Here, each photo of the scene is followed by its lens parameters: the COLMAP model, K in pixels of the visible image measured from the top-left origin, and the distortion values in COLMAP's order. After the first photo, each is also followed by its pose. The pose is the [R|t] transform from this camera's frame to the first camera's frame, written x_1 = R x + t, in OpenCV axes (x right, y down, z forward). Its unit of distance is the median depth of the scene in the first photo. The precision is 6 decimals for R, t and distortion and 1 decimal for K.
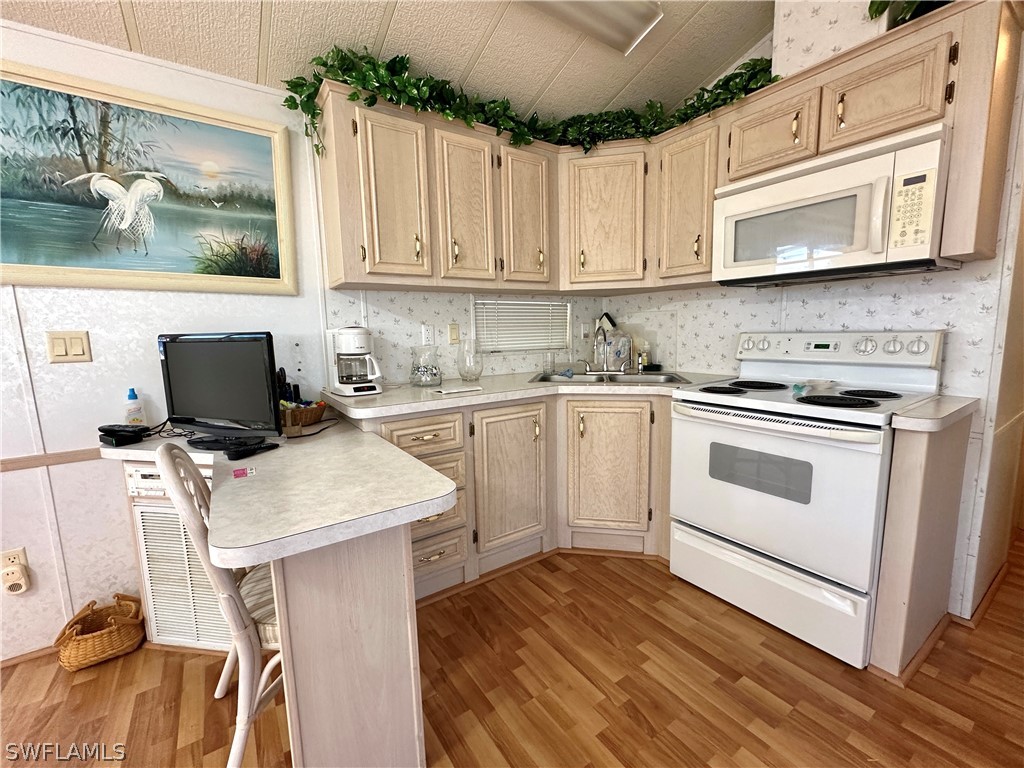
lens RADIAL K [[432.2, 0, 510.8], [0, 432.2, 381.2], [0, 0, 1]] dist [-0.001592, -0.000298]
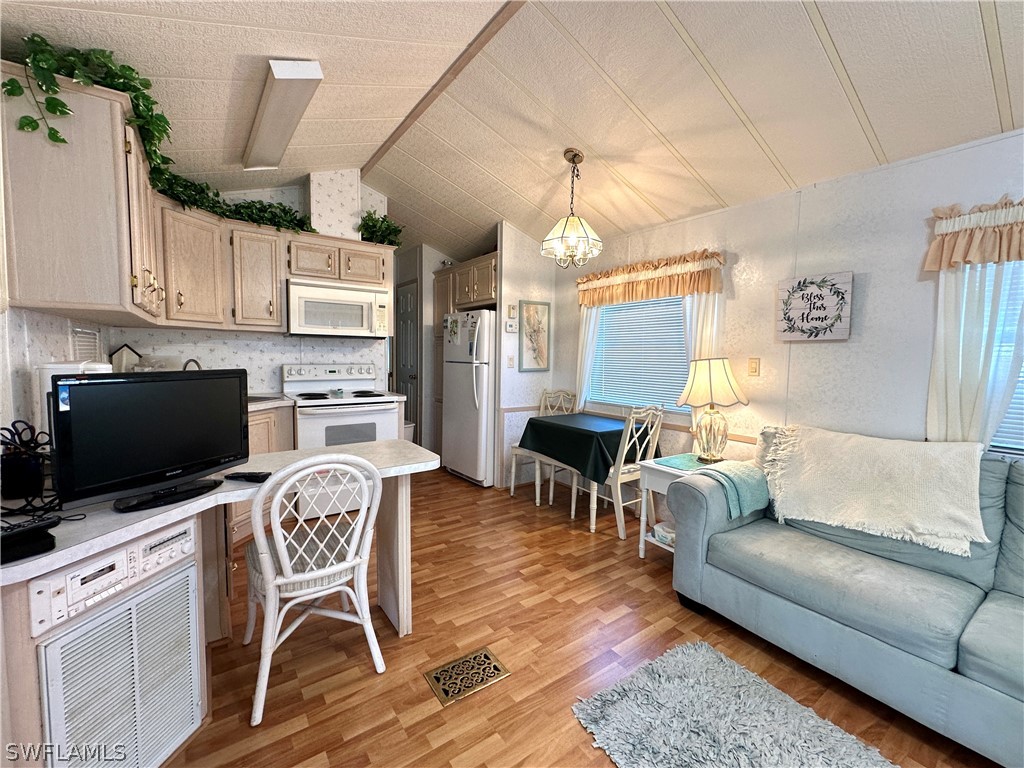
lens RADIAL K [[428.8, 0, 514.0], [0, 428.8, 382.4], [0, 0, 1]] dist [0.000147, 0.000046]
pose [[-0.027449, -0.047150, 0.998511, -1.223150], [0.101940, 0.993547, 0.049718, -0.045515], [-0.994412, 0.103153, -0.022465, 0.234232]]
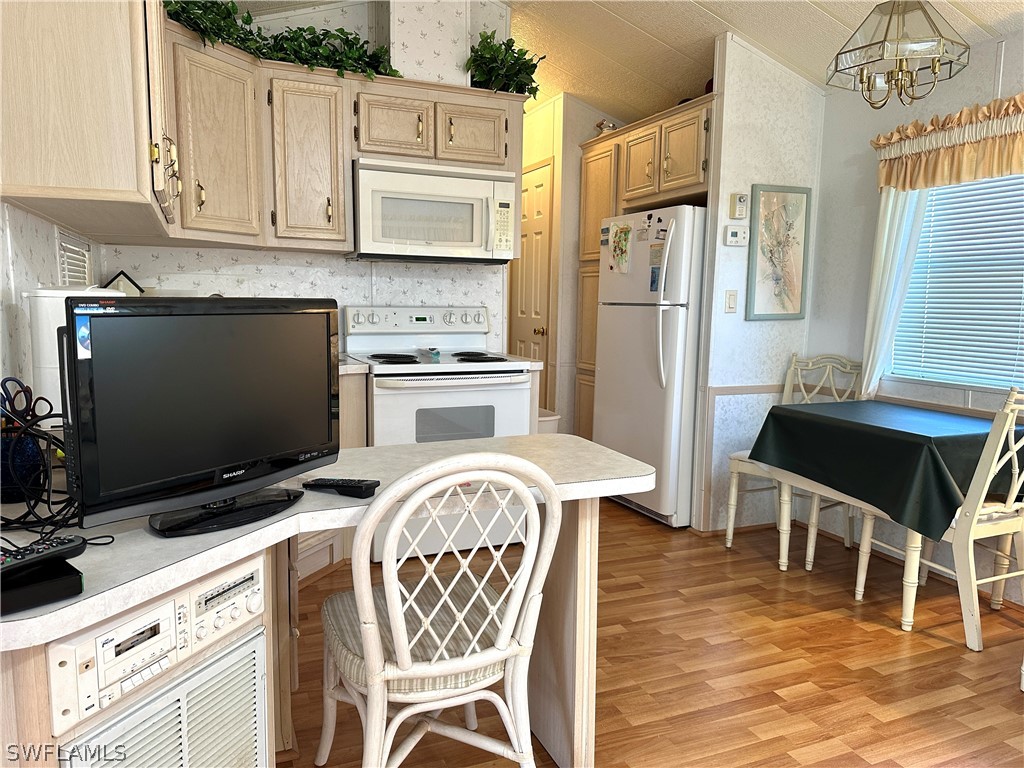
lens RADIAL K [[719.6, 0, 512.0], [0, 719.6, 384.0], [0, 0, 1]] dist [0.079161, -0.110727]
pose [[0.191299, -0.094730, 0.976950, -1.129592], [0.098175, 0.992187, 0.076983, -0.032458], [-0.976610, 0.081185, 0.199104, 0.385040]]
